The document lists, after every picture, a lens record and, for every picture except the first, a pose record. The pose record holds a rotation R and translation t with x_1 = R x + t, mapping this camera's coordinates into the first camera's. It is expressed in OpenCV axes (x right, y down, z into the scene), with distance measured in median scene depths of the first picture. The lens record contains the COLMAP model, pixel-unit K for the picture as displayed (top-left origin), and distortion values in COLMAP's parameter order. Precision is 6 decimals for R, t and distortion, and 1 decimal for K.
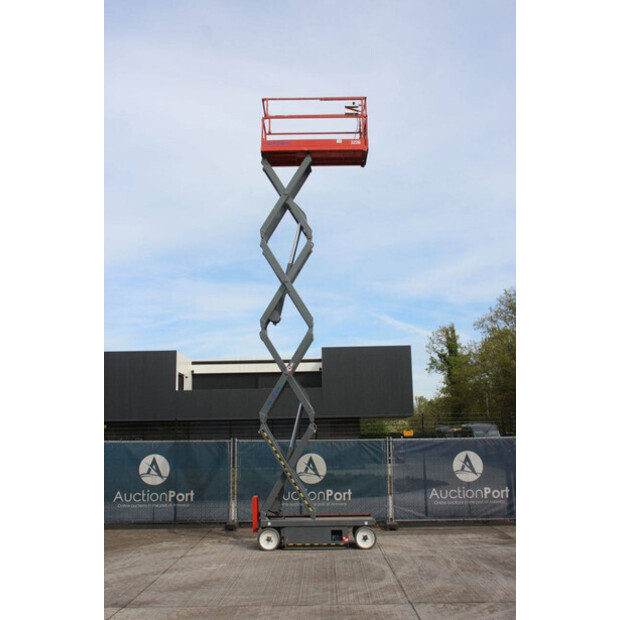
lens RADIAL K [[626.6, 0, 310.0], [0, 626.6, 310.0], [0, 0, 1]] dist [-0.106797, 0.178469]
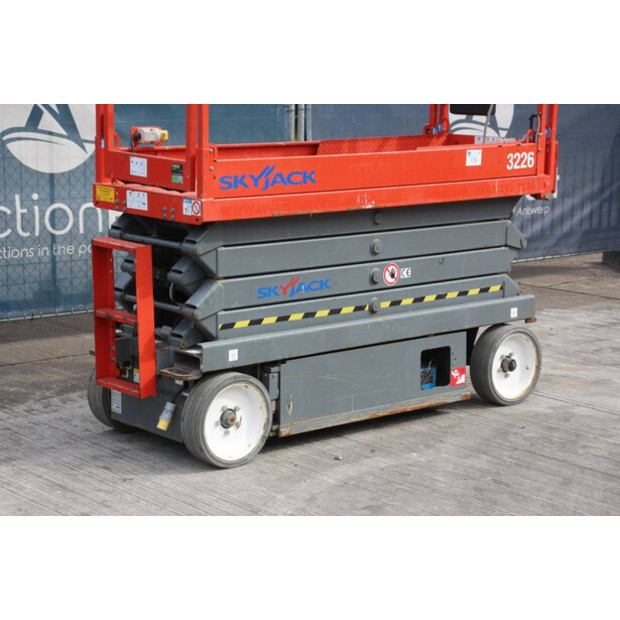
lens RADIAL K [[1424.9, 0, 310.0], [0, 1424.9, 310.0], [0, 0, 1]] dist [0.357891, 0.835695]
pose [[0.743479, -0.094340, 0.662072, -0.322125], [-0.160227, 0.936038, 0.313306, 0.131236], [-0.649282, -0.339018, 0.680808, 0.516906]]
